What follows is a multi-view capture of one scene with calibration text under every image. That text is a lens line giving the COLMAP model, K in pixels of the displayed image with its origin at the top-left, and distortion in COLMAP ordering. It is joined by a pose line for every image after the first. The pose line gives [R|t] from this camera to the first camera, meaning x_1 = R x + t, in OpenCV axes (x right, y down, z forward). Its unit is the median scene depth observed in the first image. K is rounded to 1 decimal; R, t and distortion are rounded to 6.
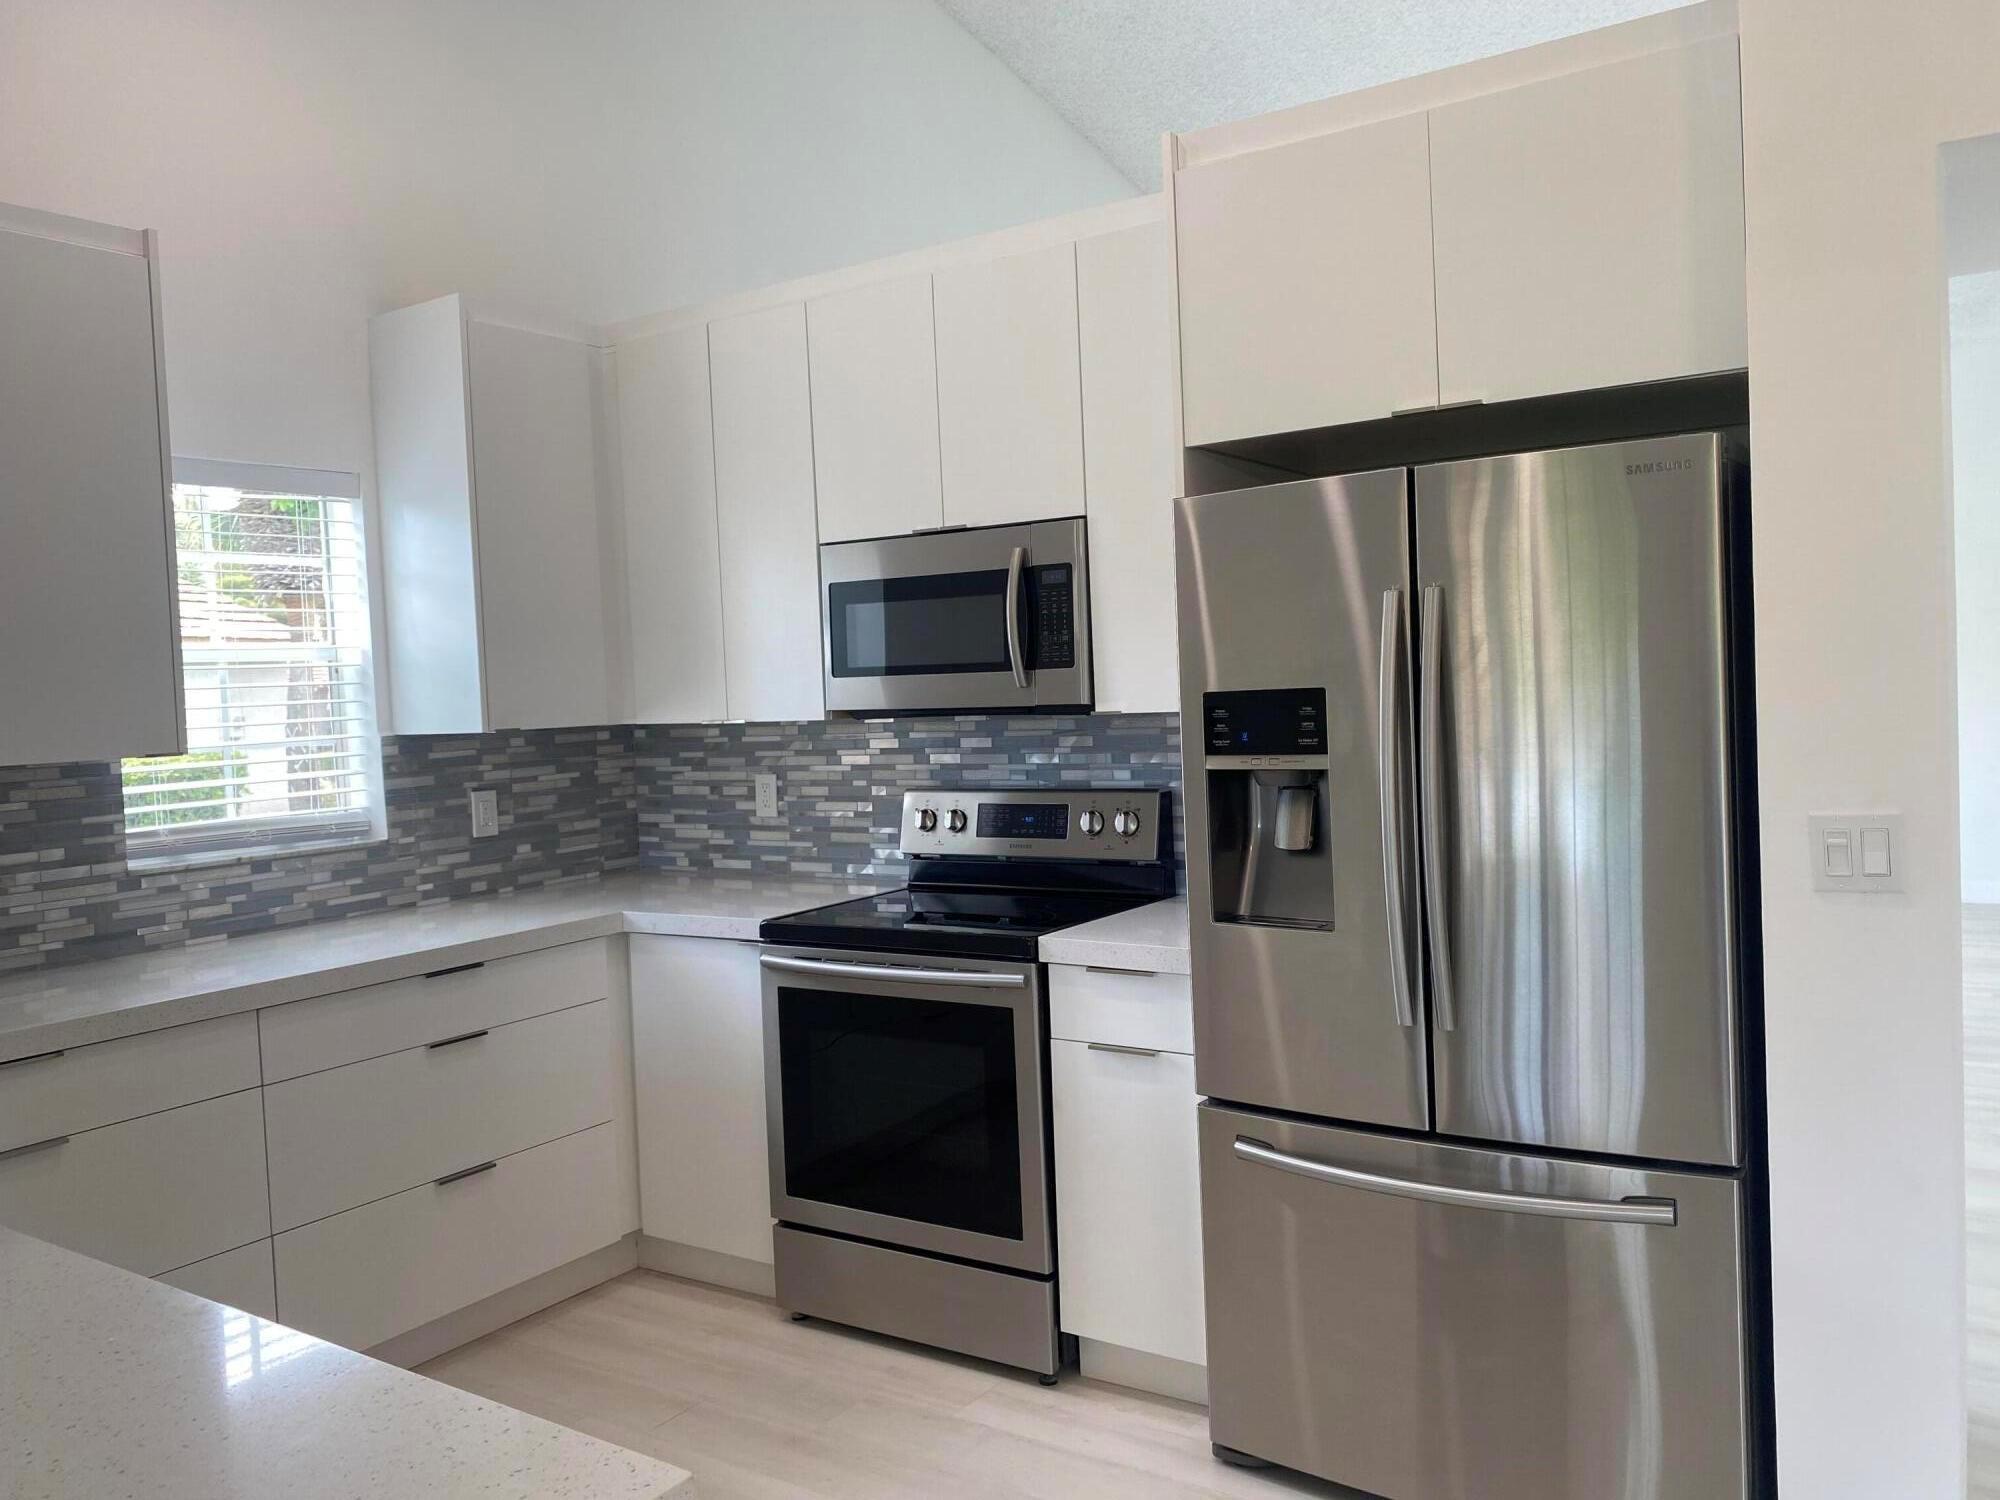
lens RADIAL K [[1540.2, 0, 1000.0], [0, 1540.2, 750.0], [0, 0, 1]] dist [0.155310, -0.255775]
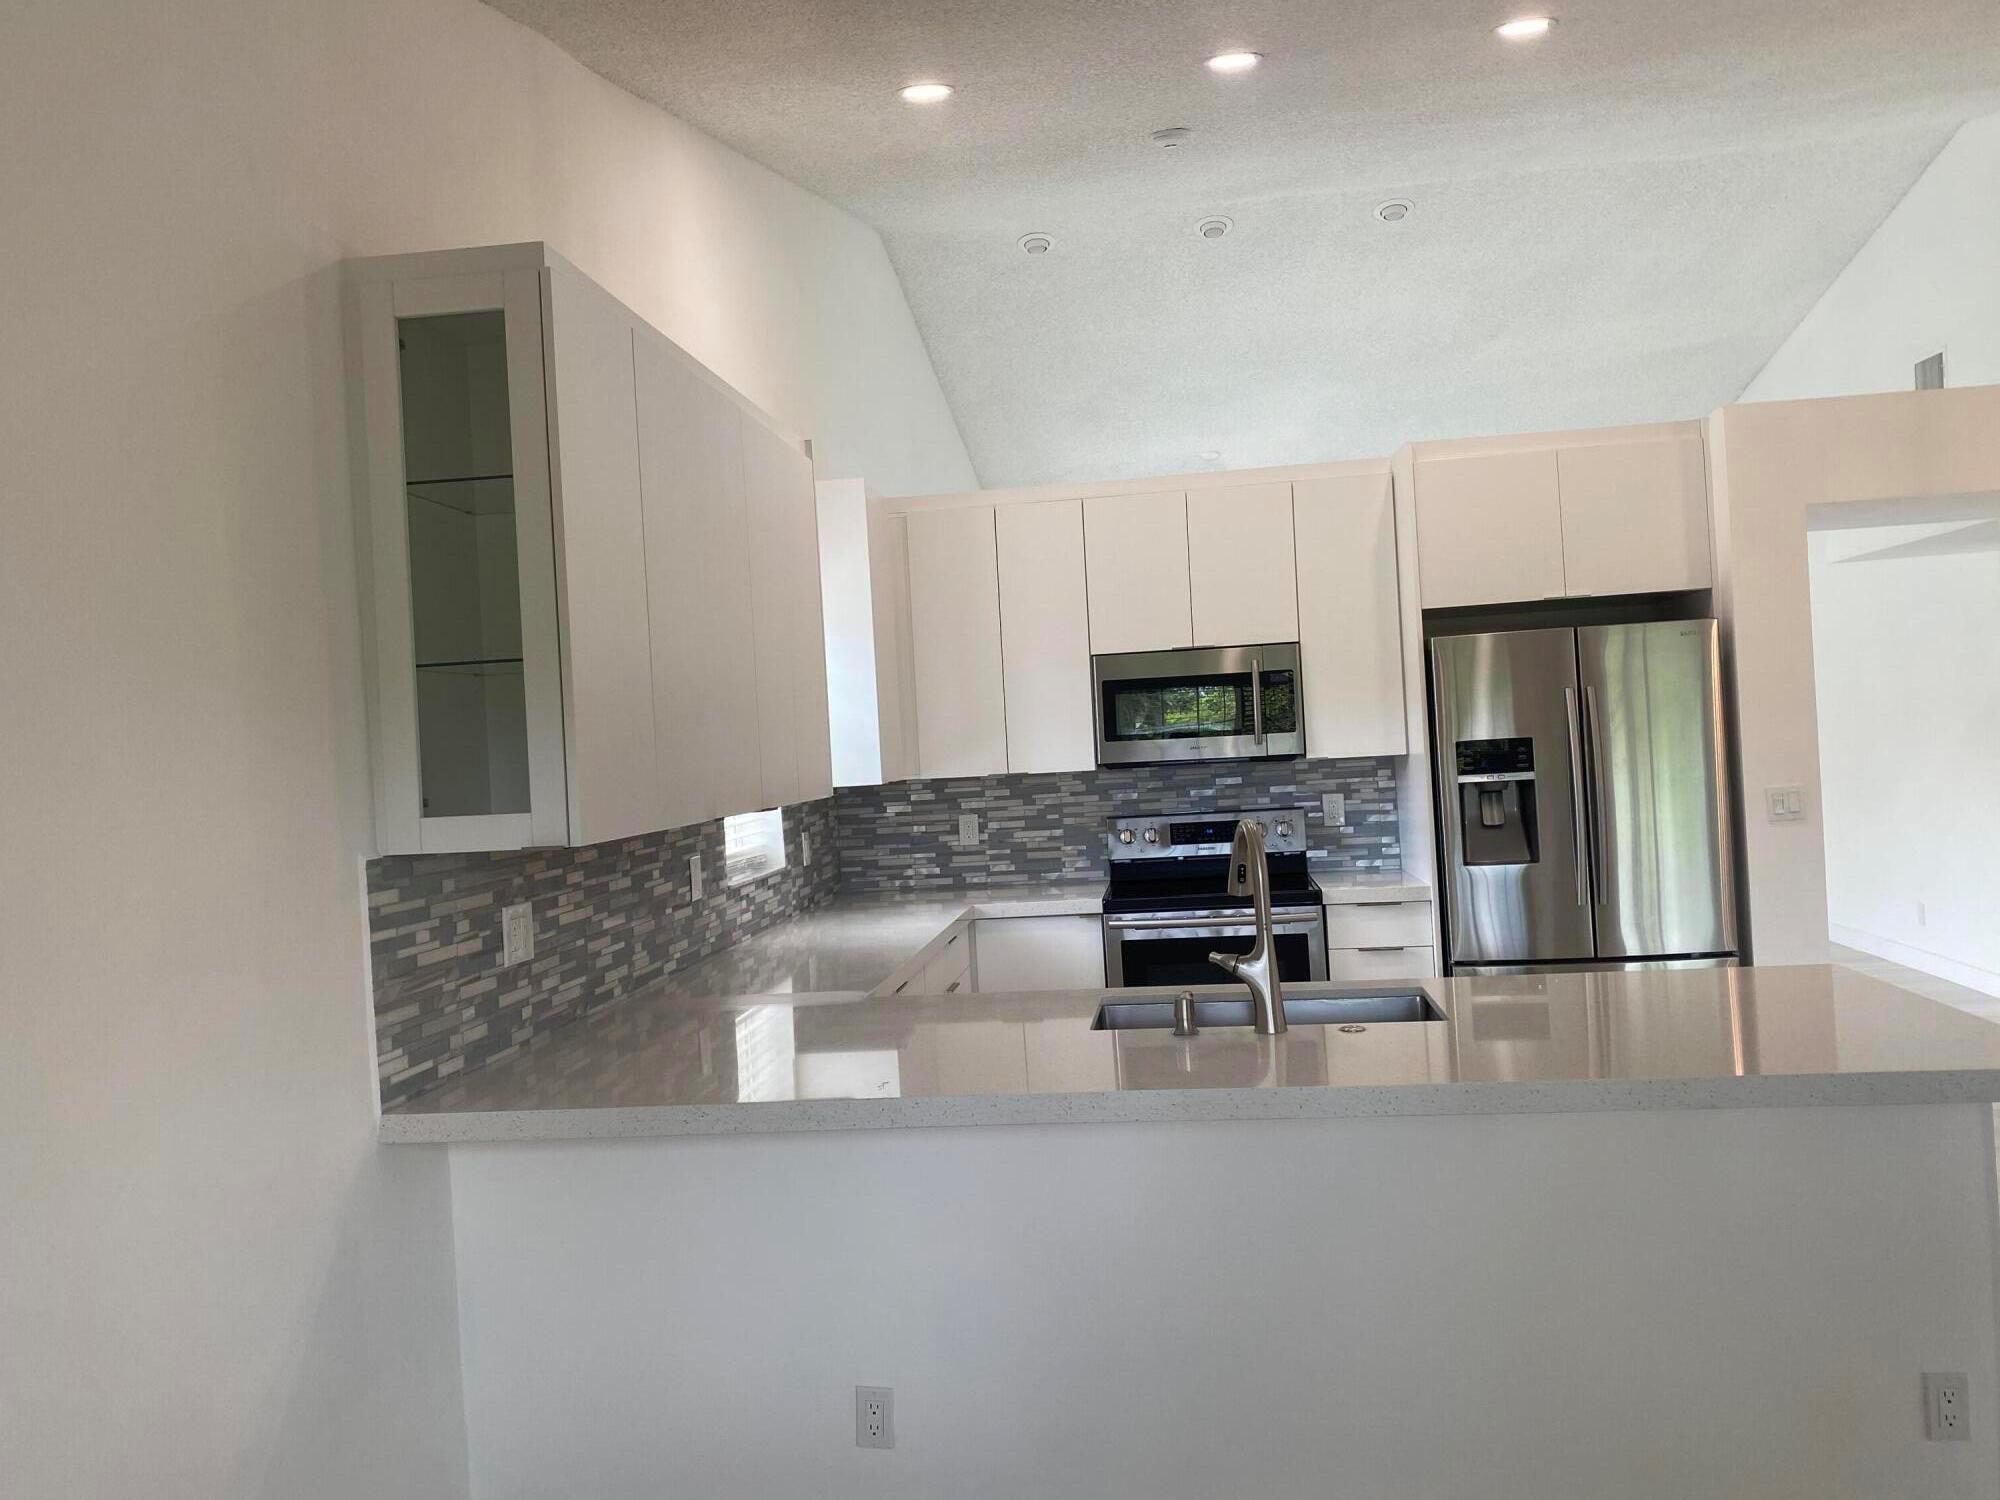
lens RADIAL K [[1541.7, 0, 1003.6], [0, 1541.7, 757.8], [0, 0, 1]] dist [0.136551, -0.163986]
pose [[0.885439, -0.015247, 0.464506, -0.880481], [0.040407, 0.998203, -0.044259, 0.031169], [-0.462996, 0.057958, 0.884463, -0.290942]]
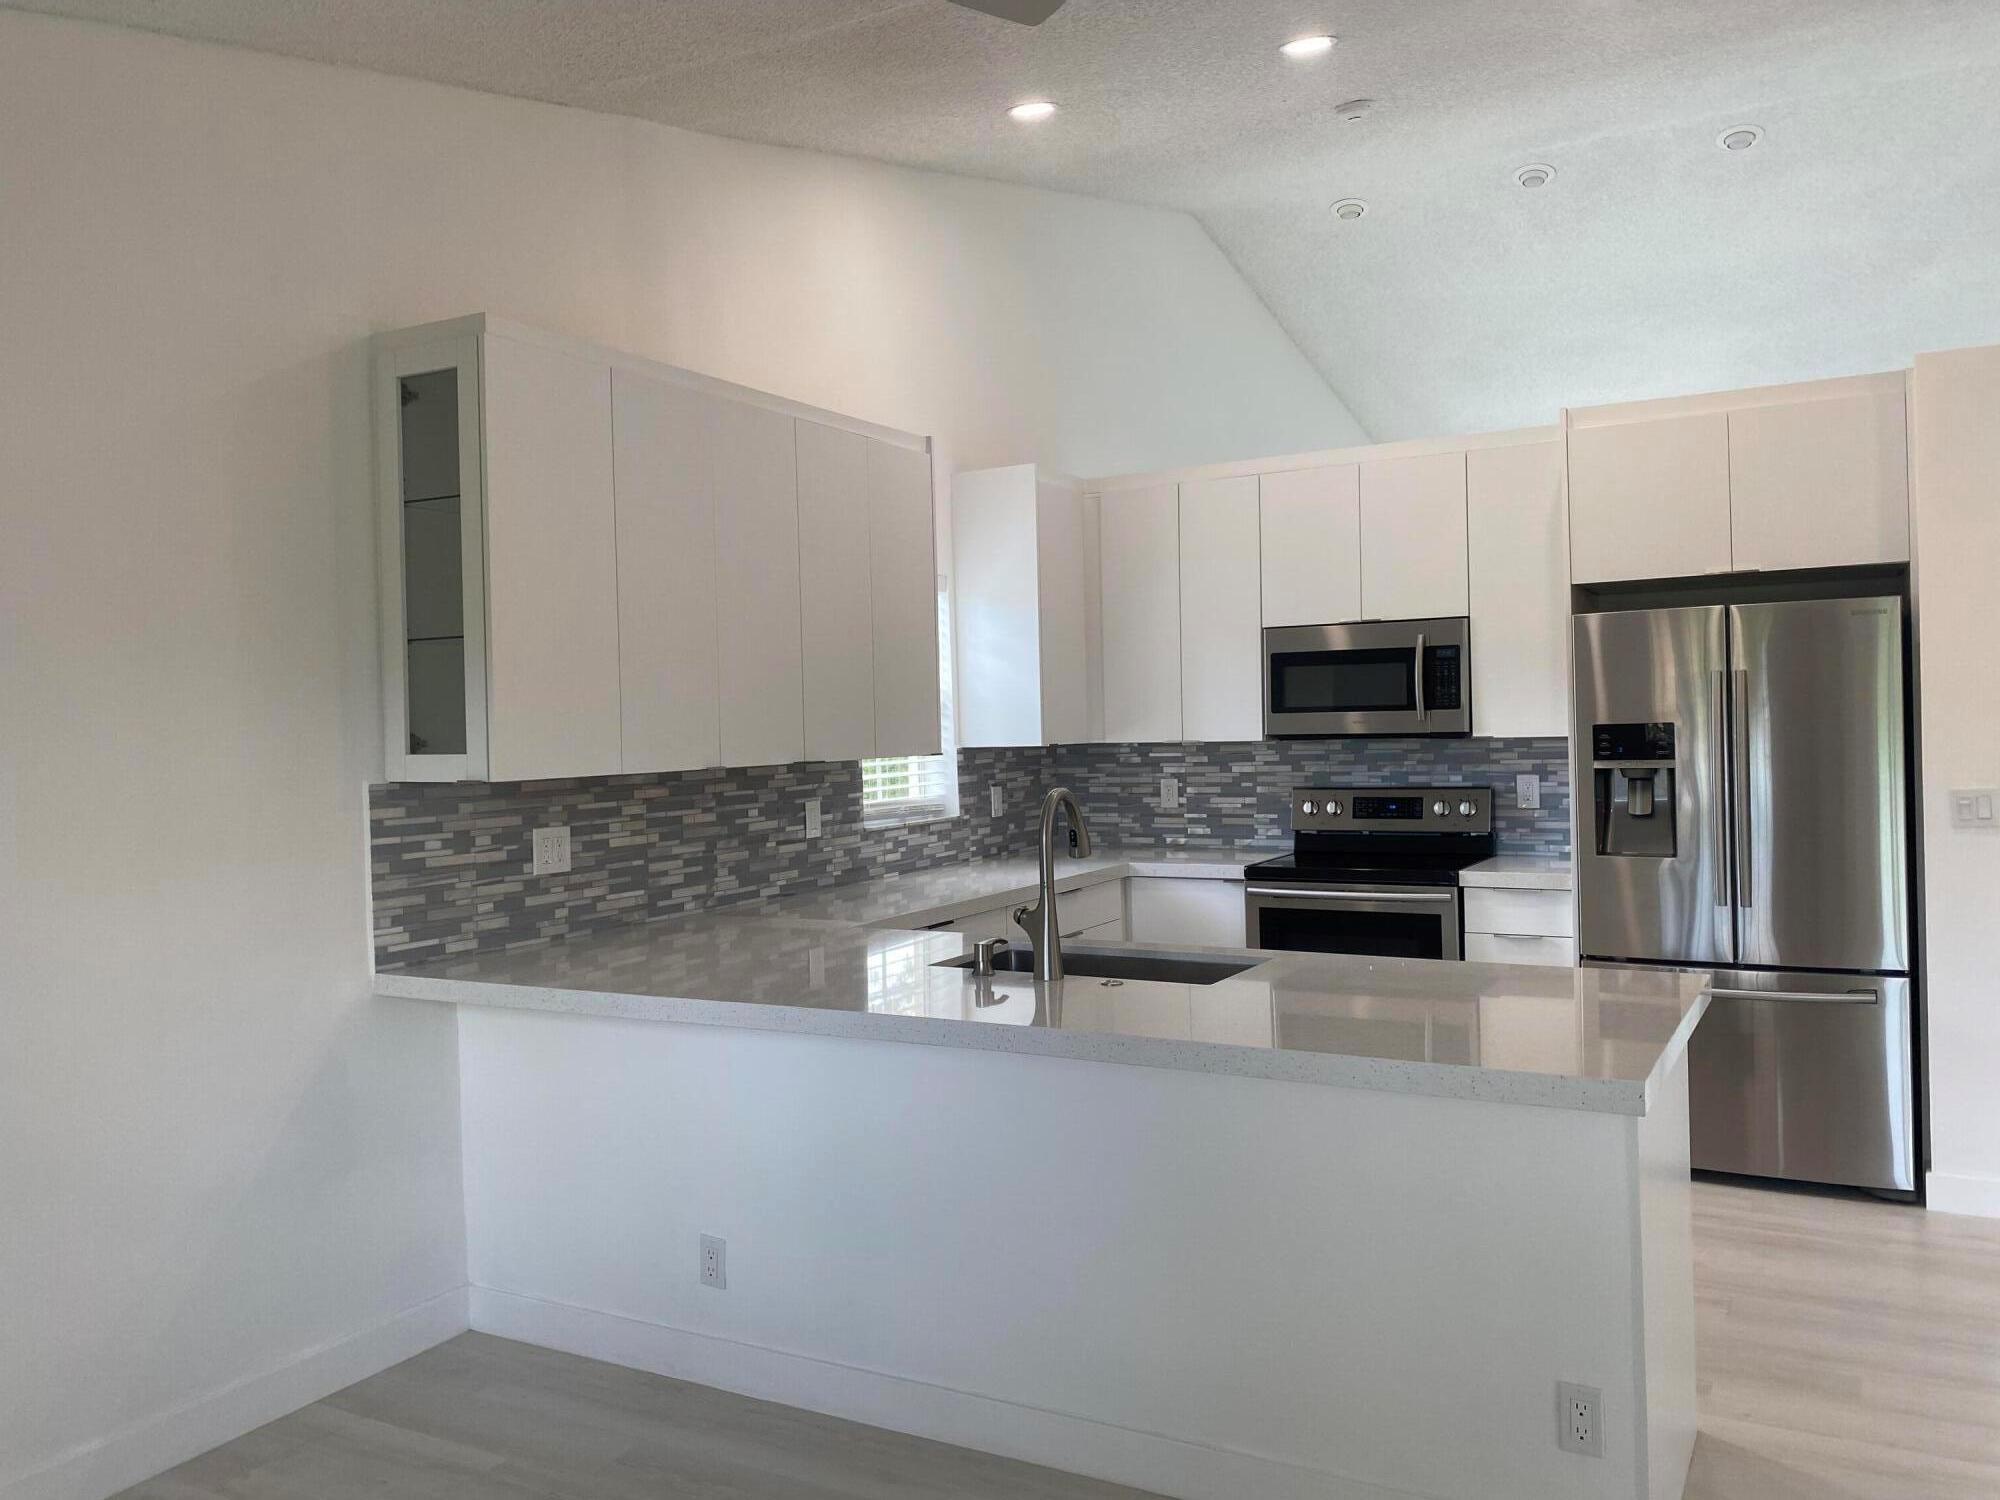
lens RADIAL K [[1540.2, 0, 1000.0], [0, 1540.2, 750.0], [0, 0, 1]] dist [0.155310, -0.255775]
pose [[0.995975, 0.014213, 0.088492, -0.505080], [-0.011796, 0.999544, -0.027782, 0.035540], [-0.088847, 0.026626, 0.995689, -0.513900]]
